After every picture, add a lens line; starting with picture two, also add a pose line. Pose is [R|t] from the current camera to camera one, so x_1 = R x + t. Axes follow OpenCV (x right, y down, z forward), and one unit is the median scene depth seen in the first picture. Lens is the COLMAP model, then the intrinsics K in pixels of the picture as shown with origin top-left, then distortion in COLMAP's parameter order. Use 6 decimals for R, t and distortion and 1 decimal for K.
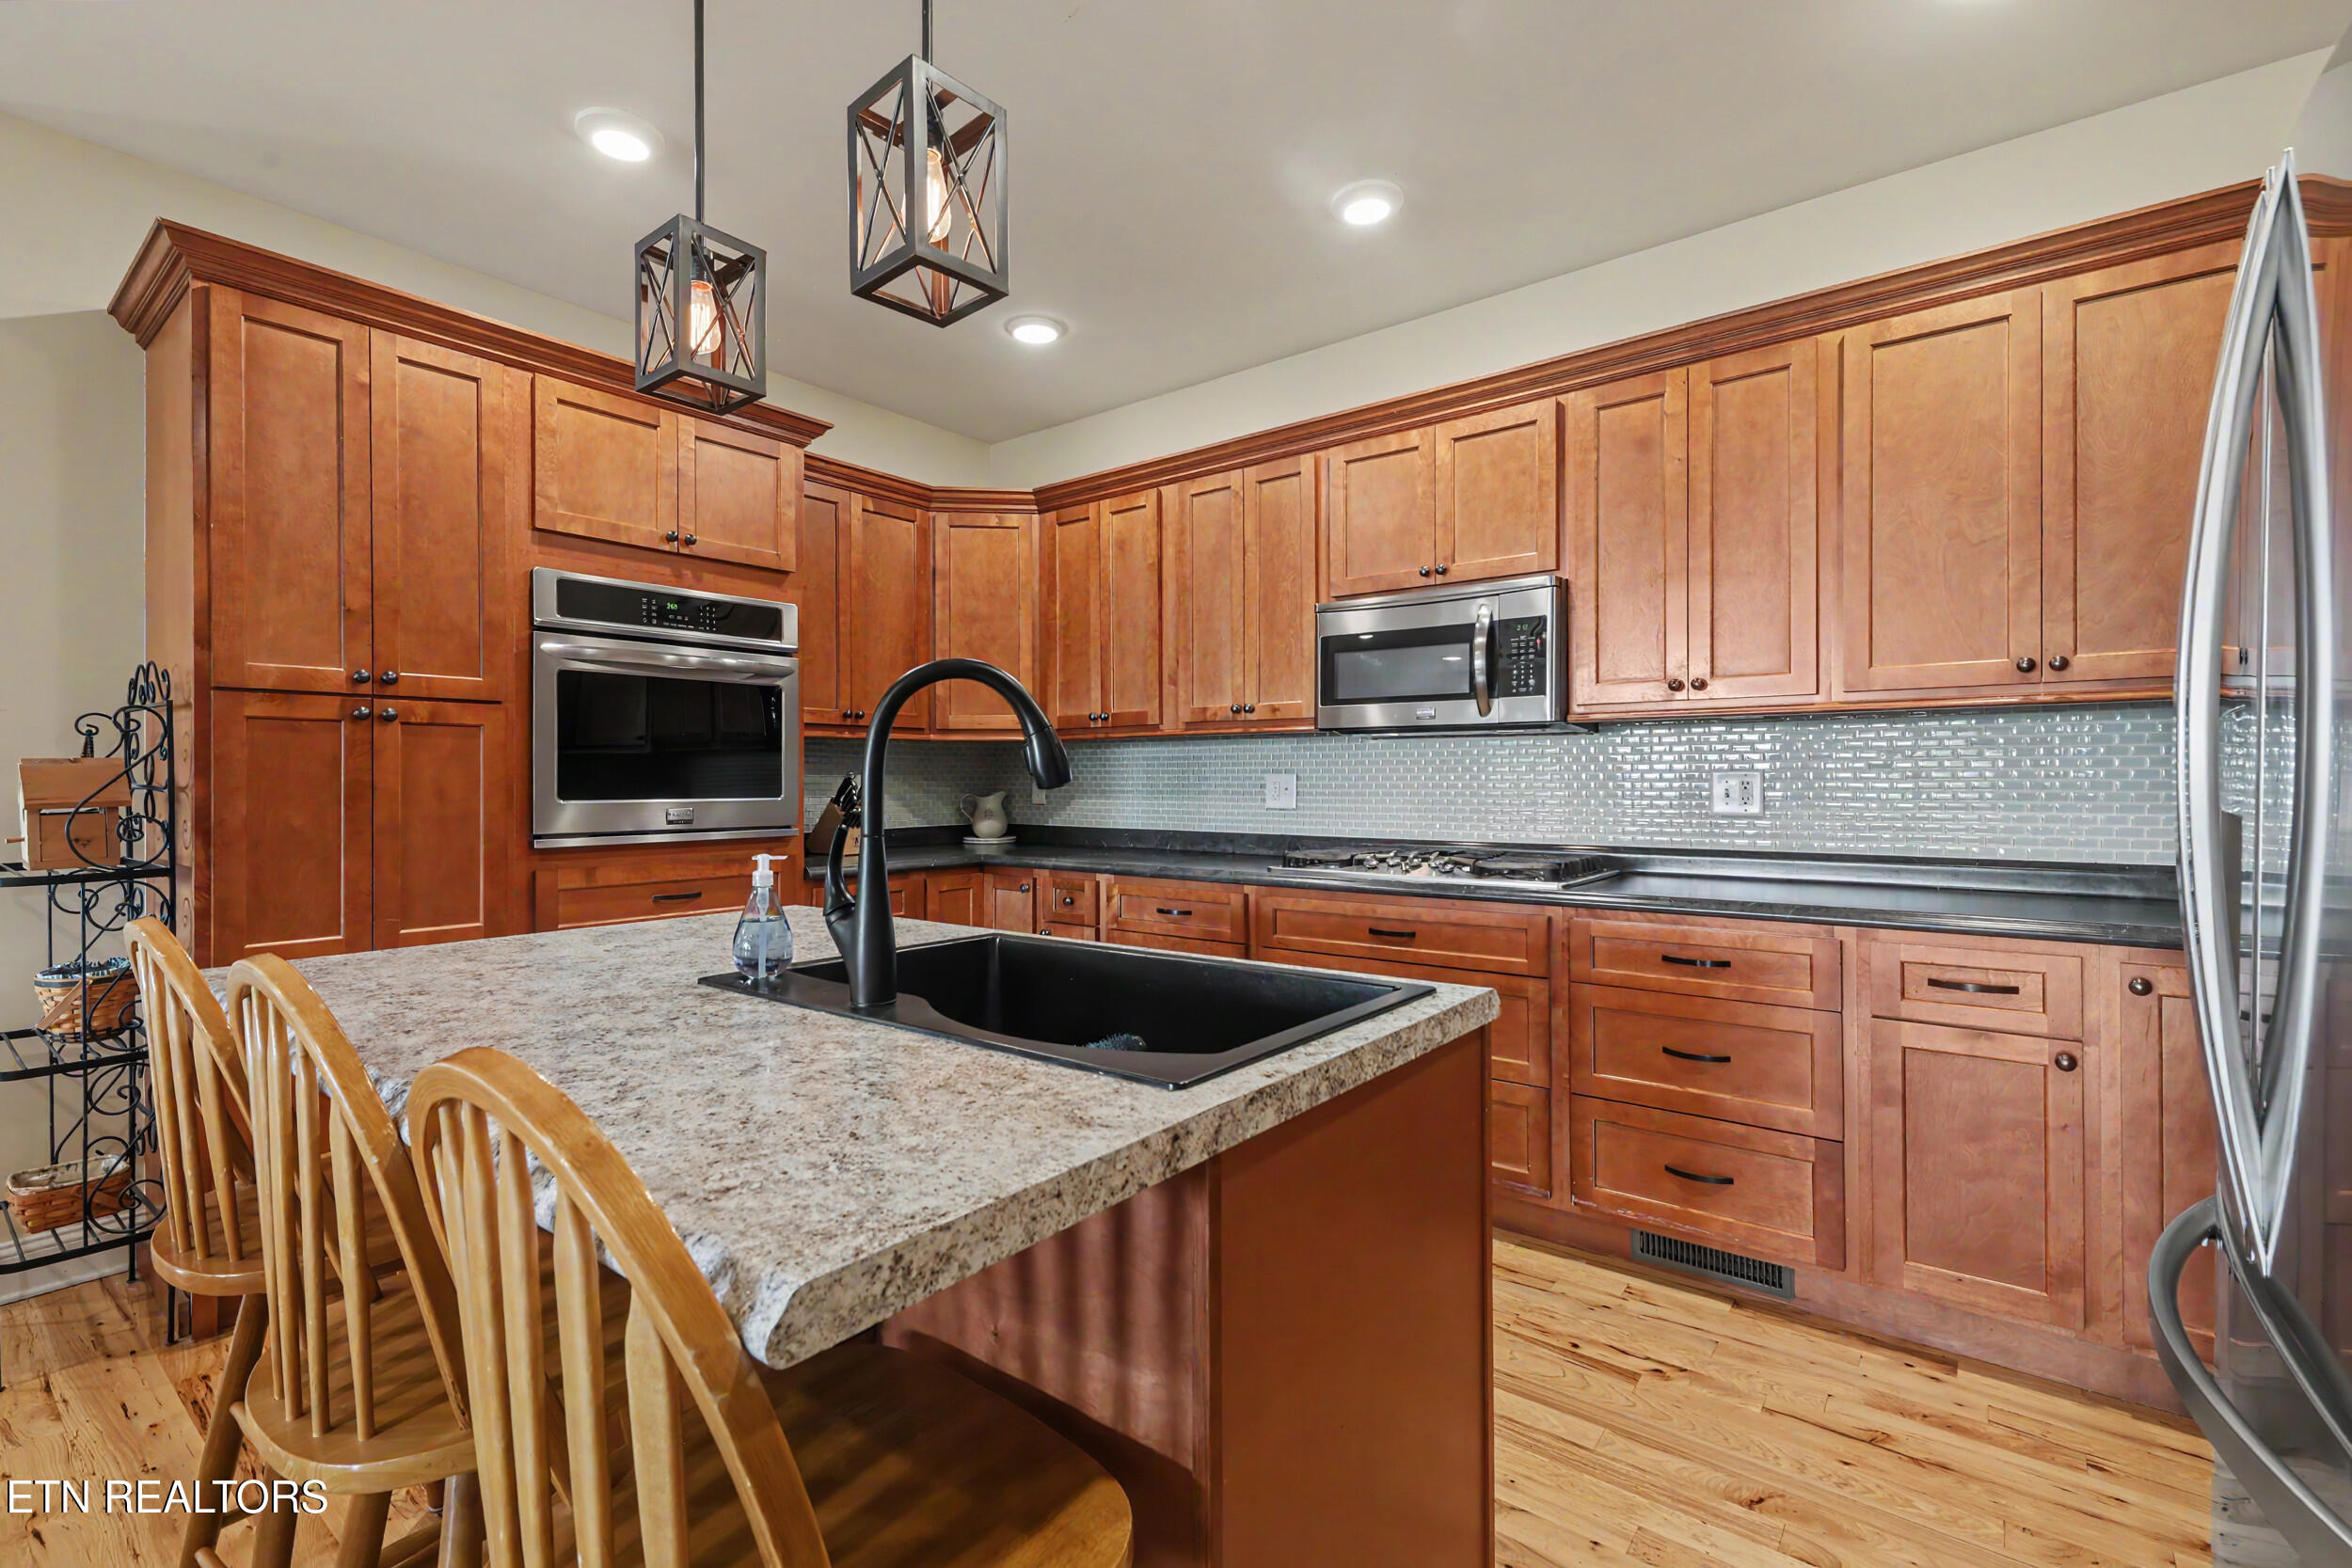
lens RADIAL K [[1060.6, 0, 1170.3], [0, 1060.6, 783.7], [0, 0, 1]] dist [0.015814, -0.000636]
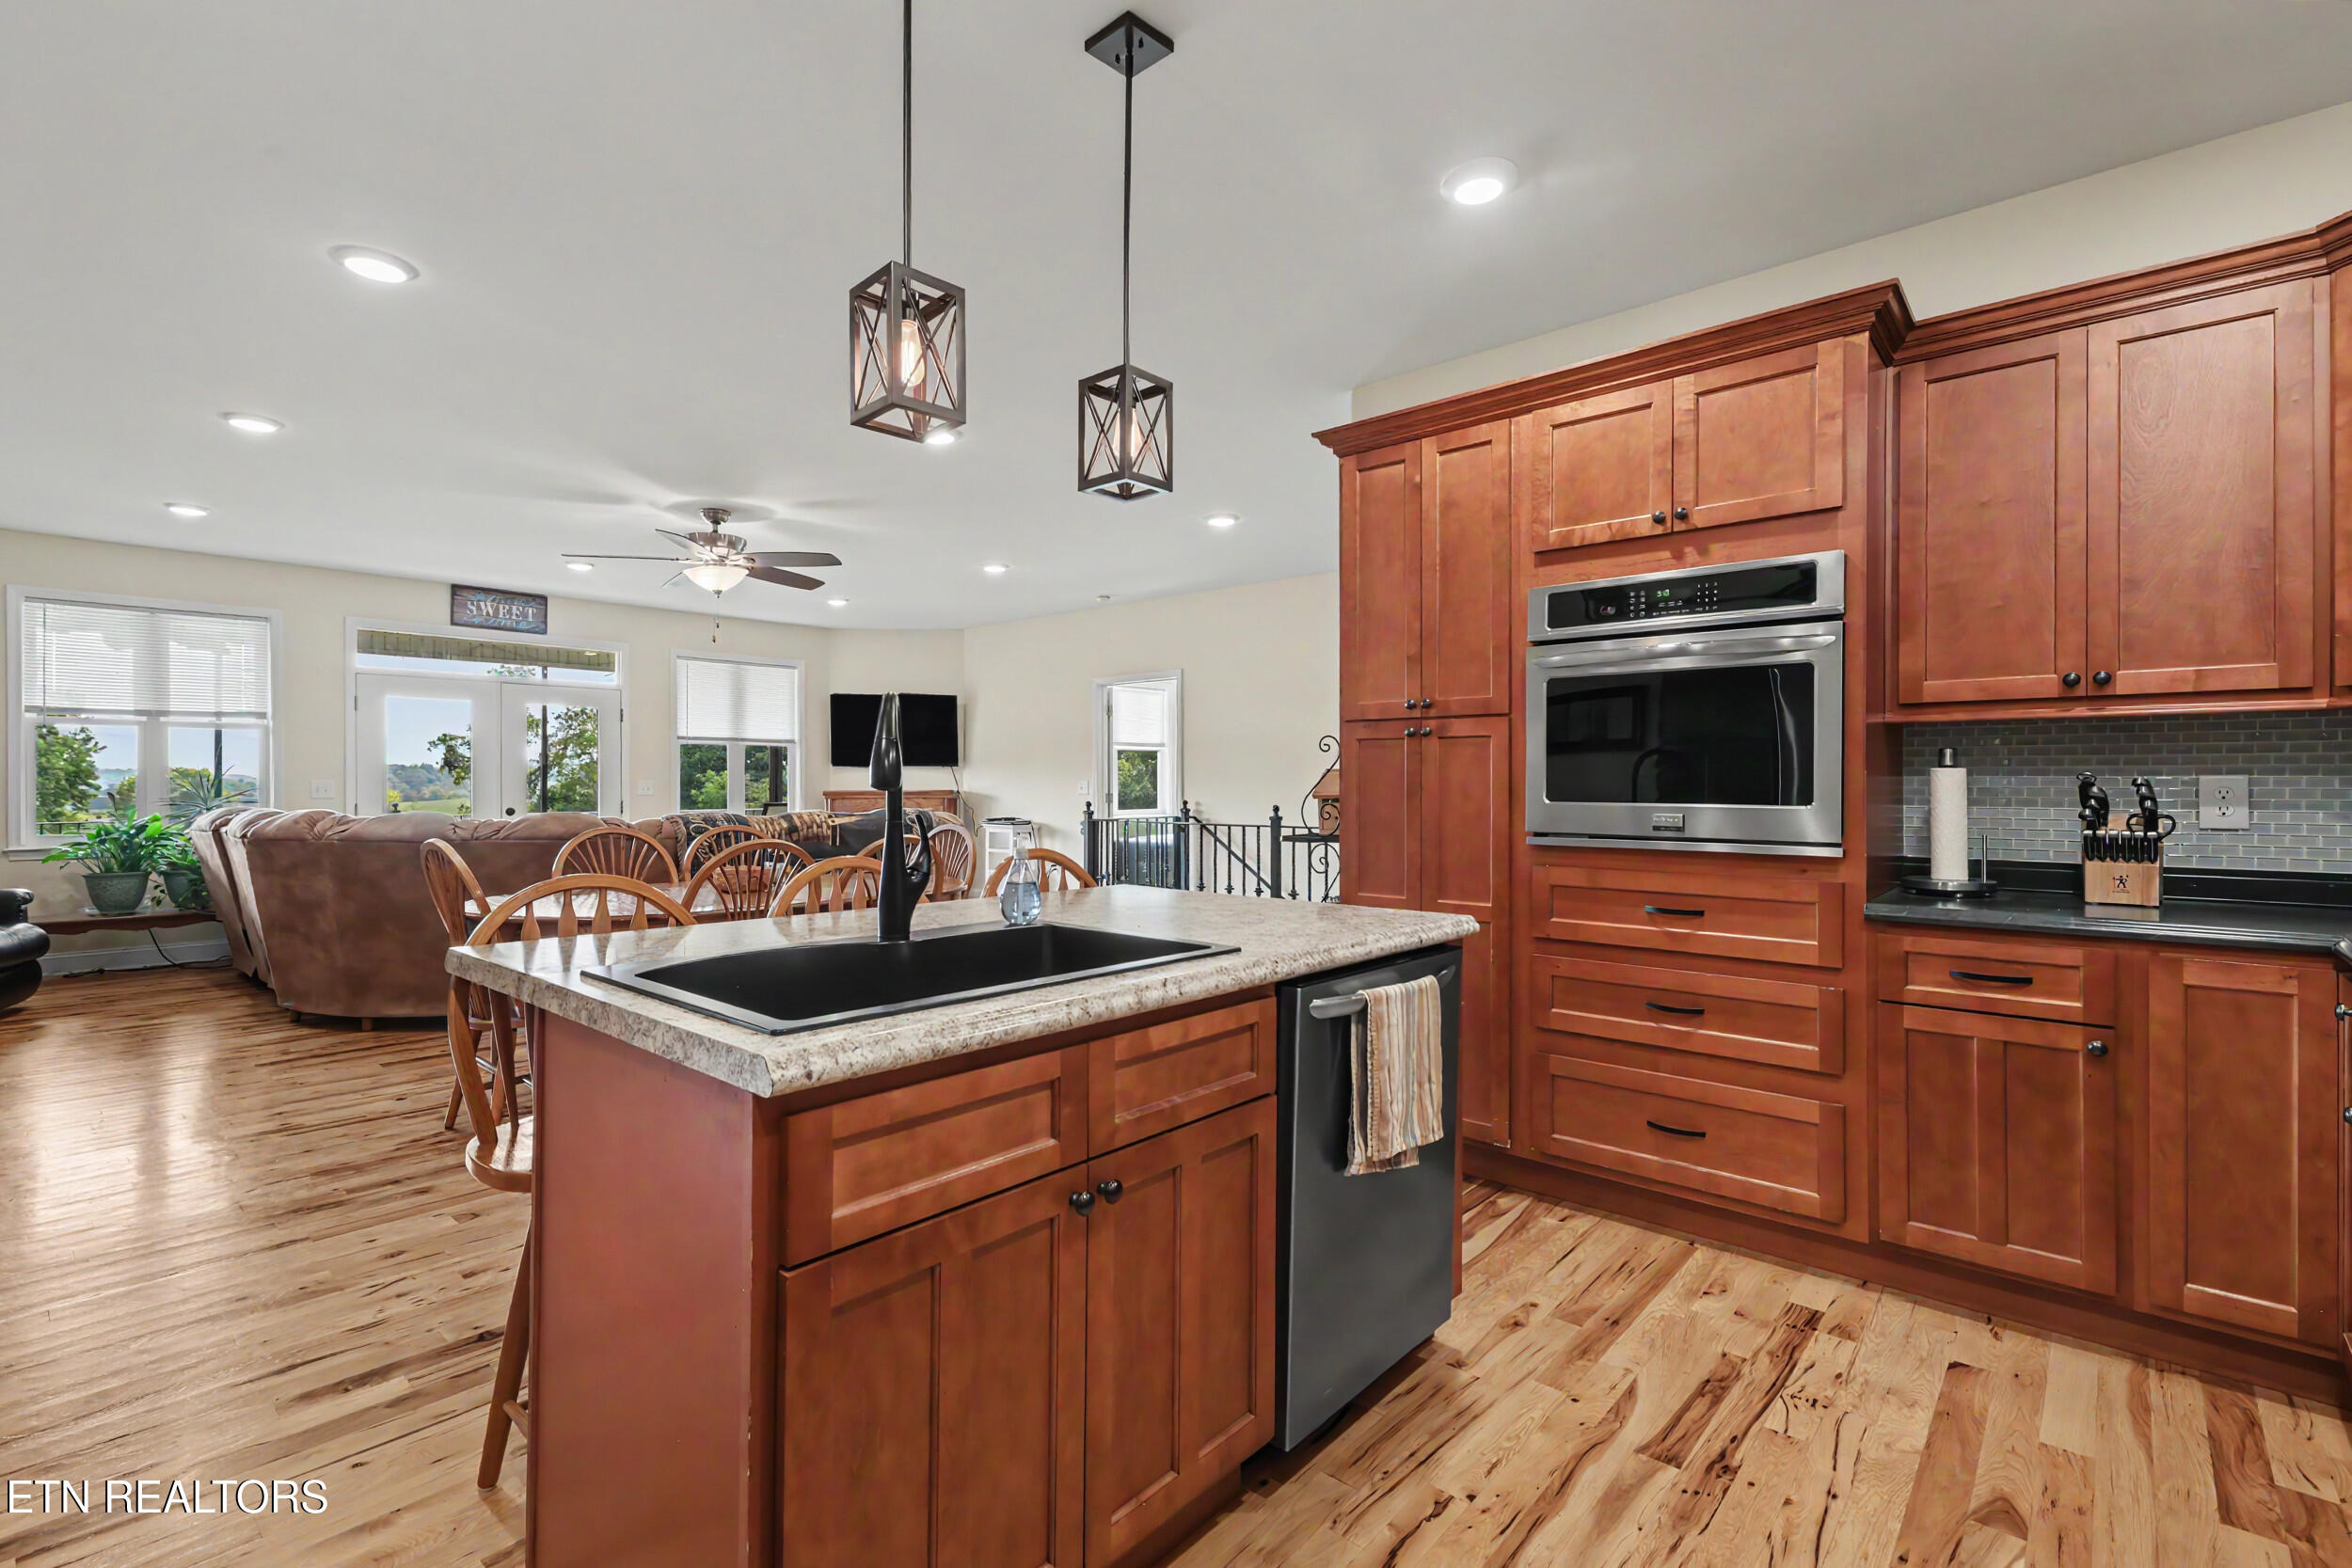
lens RADIAL K [[1060.6, 0, 1146.9], [0, 1060.6, 777.2], [0, 0, 1]] dist [0.015814, -0.000636]
pose [[-0.065621, -0.003037, -0.997840, 0.492088], [-0.003797, 0.999989, -0.002794, -0.003782], [0.997837, 0.003605, -0.065632, 0.637936]]
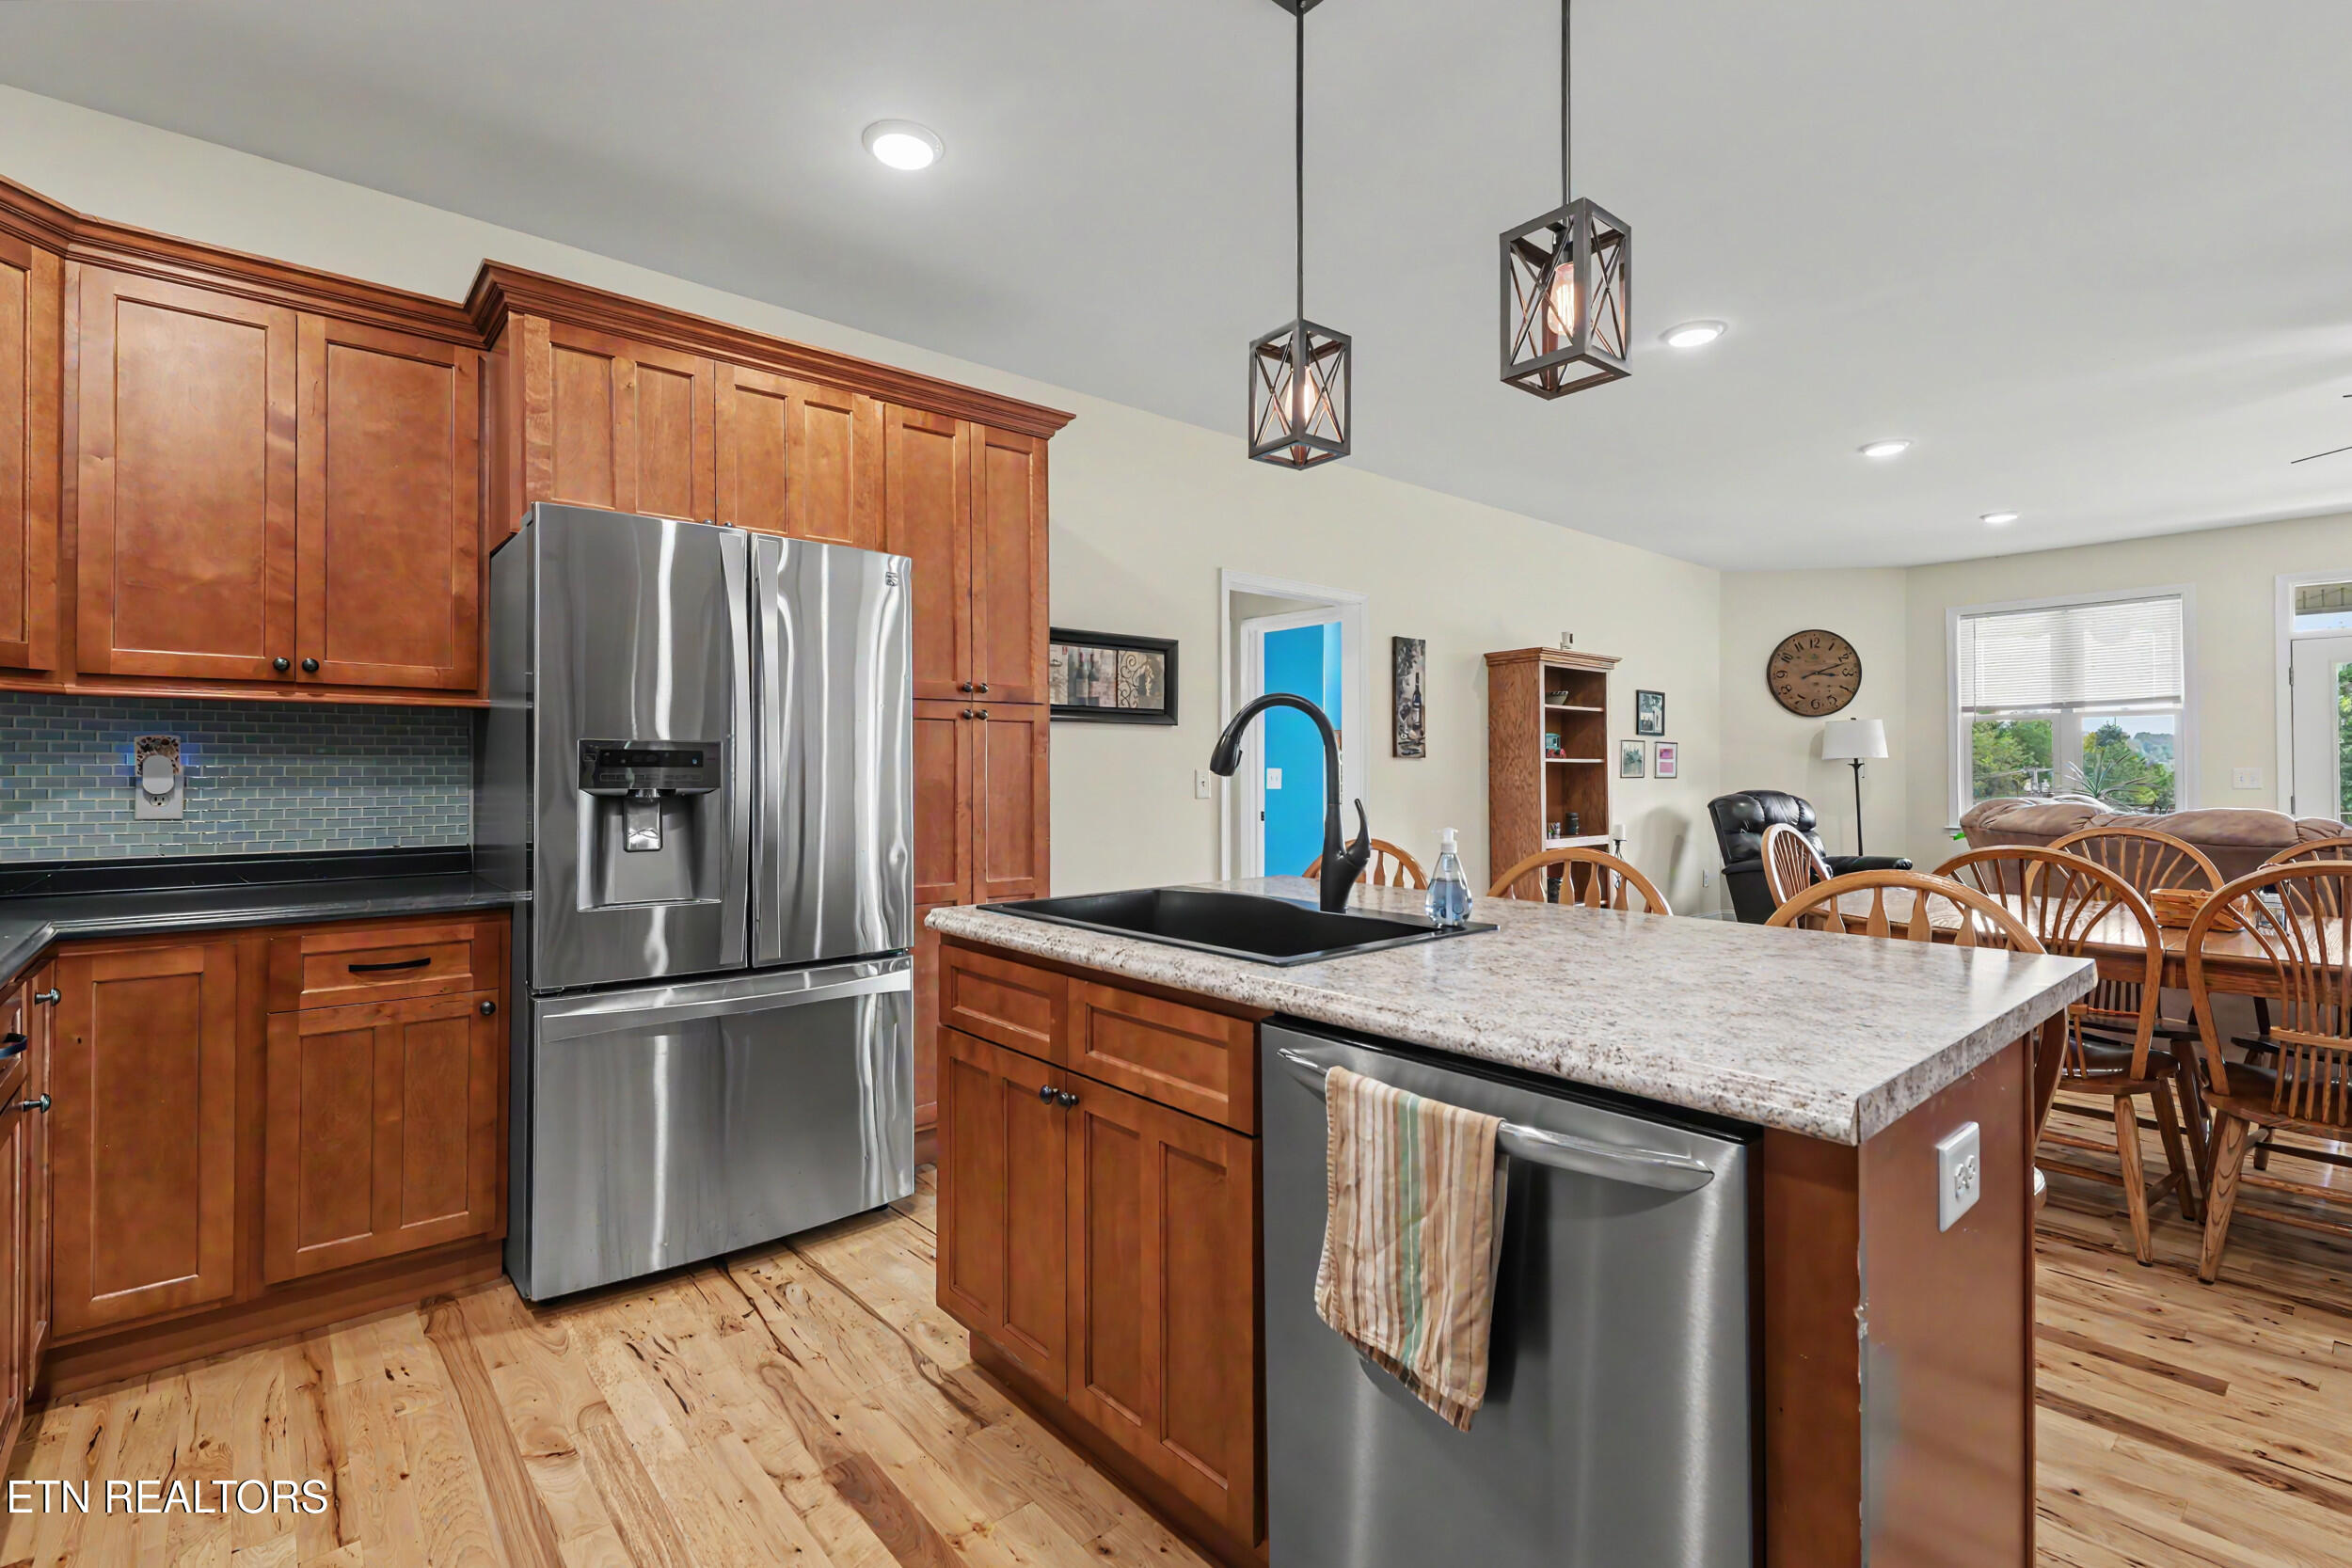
lens RADIAL K [[1060.6, 0, 1151.4], [0, 1060.6, 773.1], [0, 0, 1]] dist [0.015814, -0.000636]
pose [[-0.980168, 0.005070, 0.198106, -0.154821], [0.005425, 0.999984, 0.001252, -0.000794], [-0.198096, 0.002302, -0.980180, 1.163451]]
